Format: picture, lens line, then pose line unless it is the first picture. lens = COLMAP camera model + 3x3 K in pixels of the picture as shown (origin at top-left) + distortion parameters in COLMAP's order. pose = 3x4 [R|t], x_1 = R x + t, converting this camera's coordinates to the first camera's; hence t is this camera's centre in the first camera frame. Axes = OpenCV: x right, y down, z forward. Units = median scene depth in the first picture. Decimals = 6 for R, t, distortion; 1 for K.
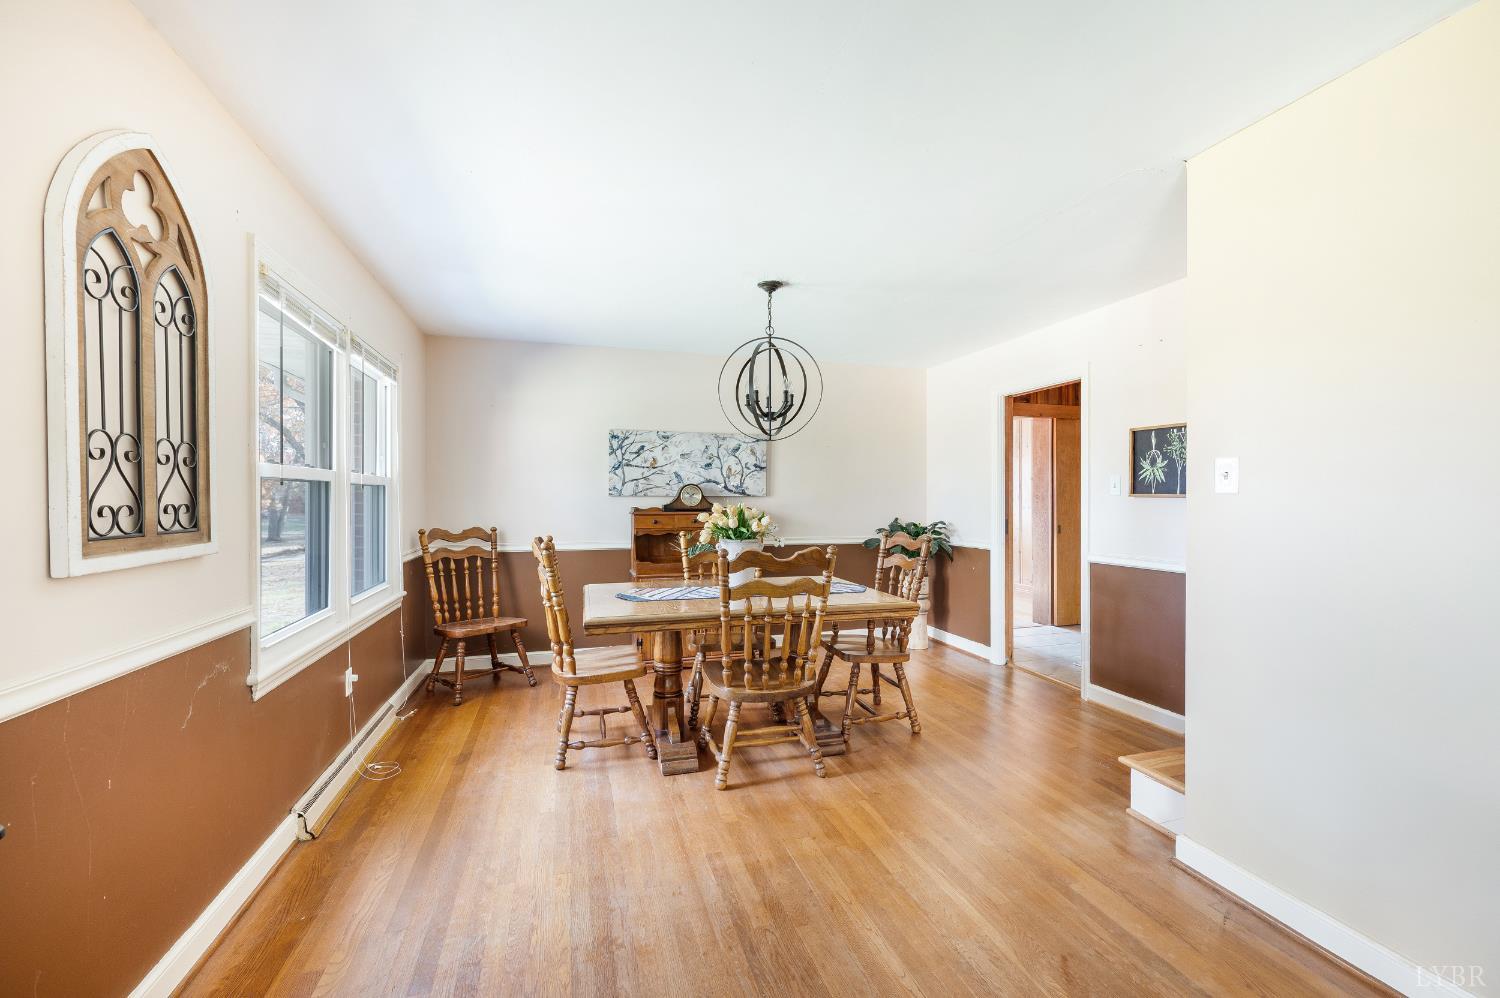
lens RADIAL K [[599.0, 0, 749.1], [0, 599.0, 506.2], [0, 0, 1]] dist [-0.007730, 0.000504]
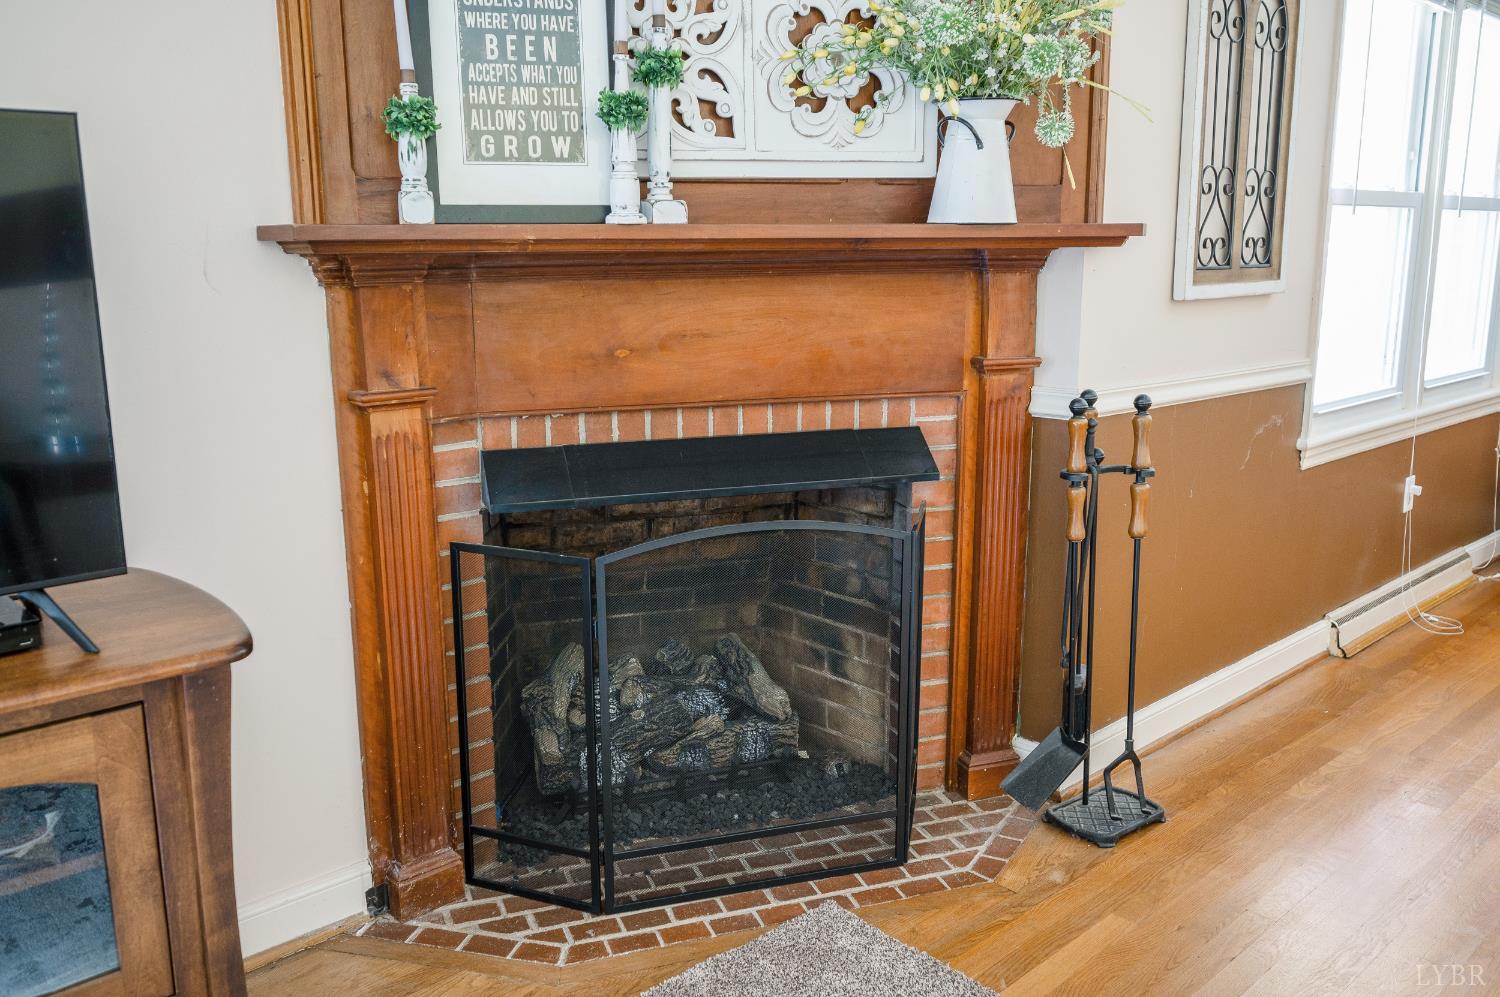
lens RADIAL K [[1187.5, 0, 749.6], [0, 1187.5, 499.1], [0, 0, 1]] dist [0.005067, -0.006224]
pose [[0.435880, 0.174520, -0.882922, 0.156117], [0.003392, 0.980694, 0.195520, 0.011259], [0.899998, -0.088218, 0.426873, -0.204889]]
